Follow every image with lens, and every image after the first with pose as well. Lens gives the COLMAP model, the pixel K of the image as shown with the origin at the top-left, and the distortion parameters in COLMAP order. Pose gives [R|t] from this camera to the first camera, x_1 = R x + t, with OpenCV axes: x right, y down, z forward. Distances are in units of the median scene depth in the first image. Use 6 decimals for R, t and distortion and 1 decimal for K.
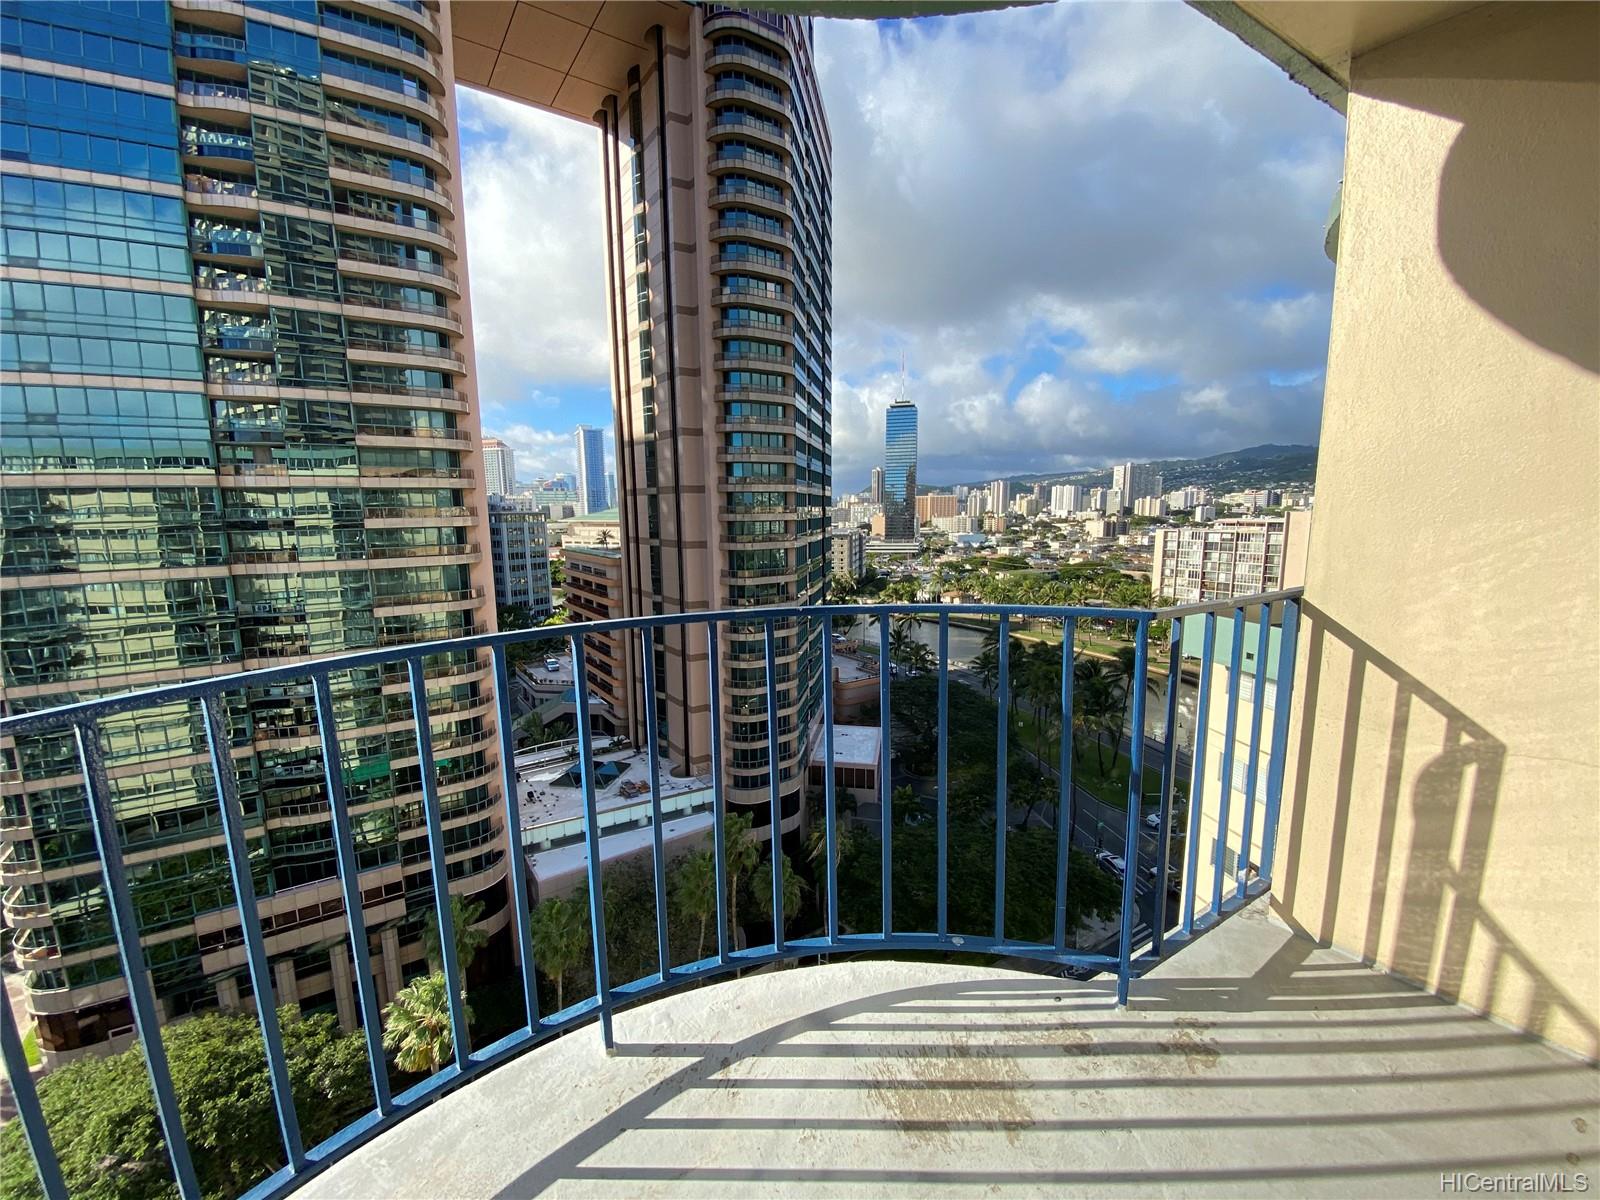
lens RADIAL K [[652.8, 0, 808.9], [0, 652.8, 603.3], [0, 0, 1]] dist [0.026707, -0.021115]
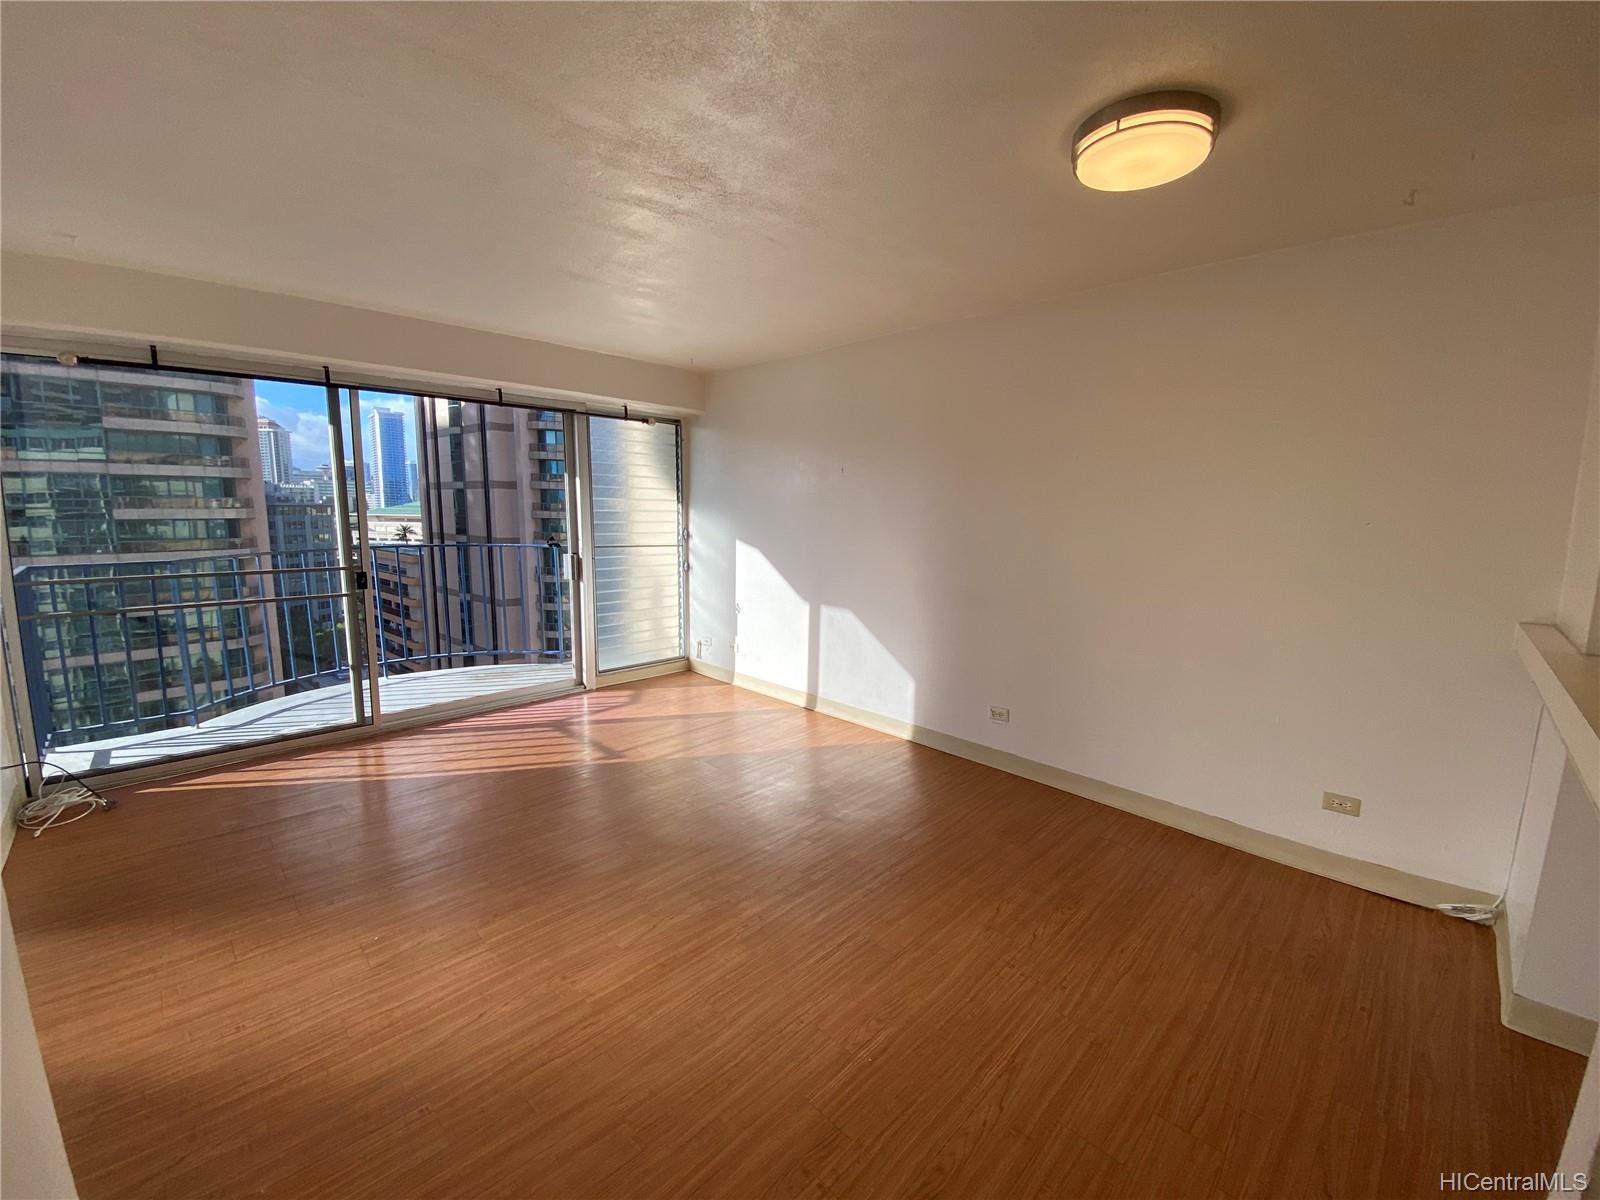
lens RADIAL K [[662.7, 0, 797.1], [0, 662.7, 604.9], [0, 0, 1]] dist [0.024966, -0.022636]
pose [[0.974370, -0.009152, 0.224764, 0.036226], [0.009324, 0.999956, 0.000294, 0.012737], [-0.224757, 0.001809, 0.974413, -0.102573]]
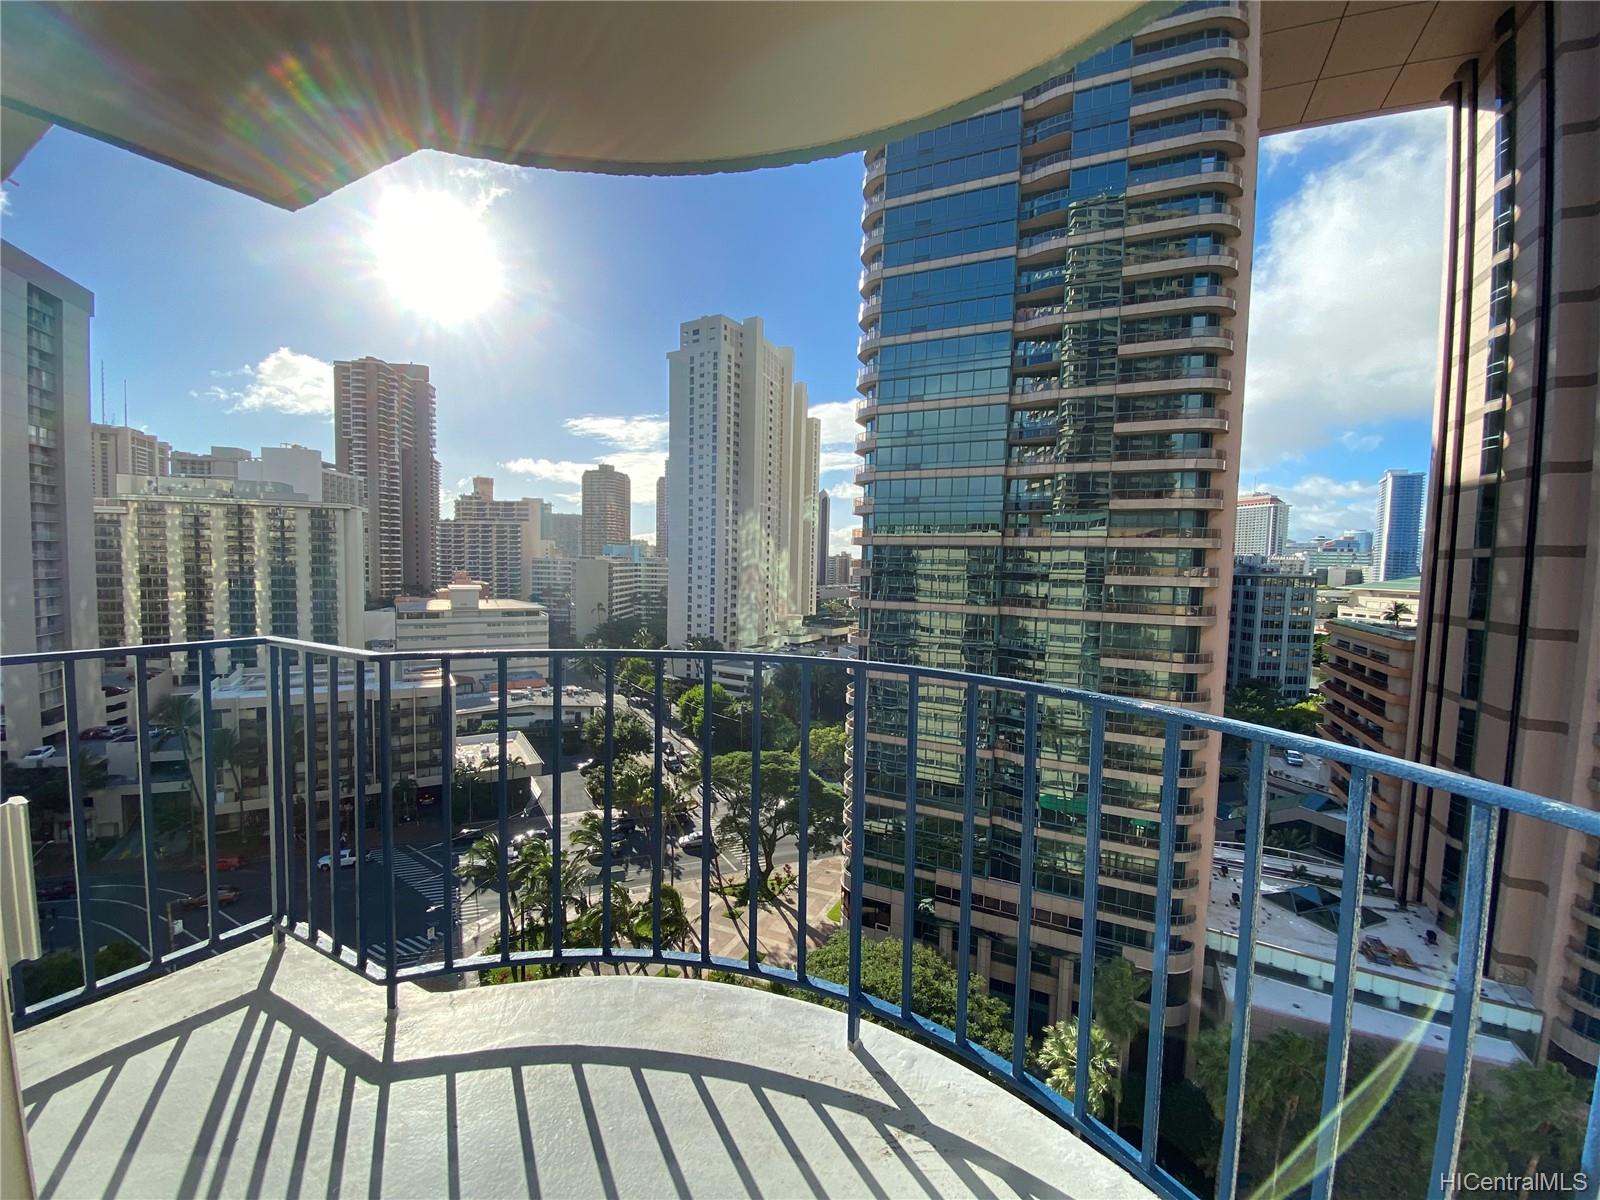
lens RADIAL K [[662.7, 0, 797.1], [0, 662.7, 604.9], [0, 0, 1]] dist [0.024966, -0.022636]
pose [[0.498908, 0.081989, -0.862768, 0.022862], [-0.157323, 0.987543, 0.002872, -0.002021], [0.852256, 0.134300, 0.505592, 0.009658]]
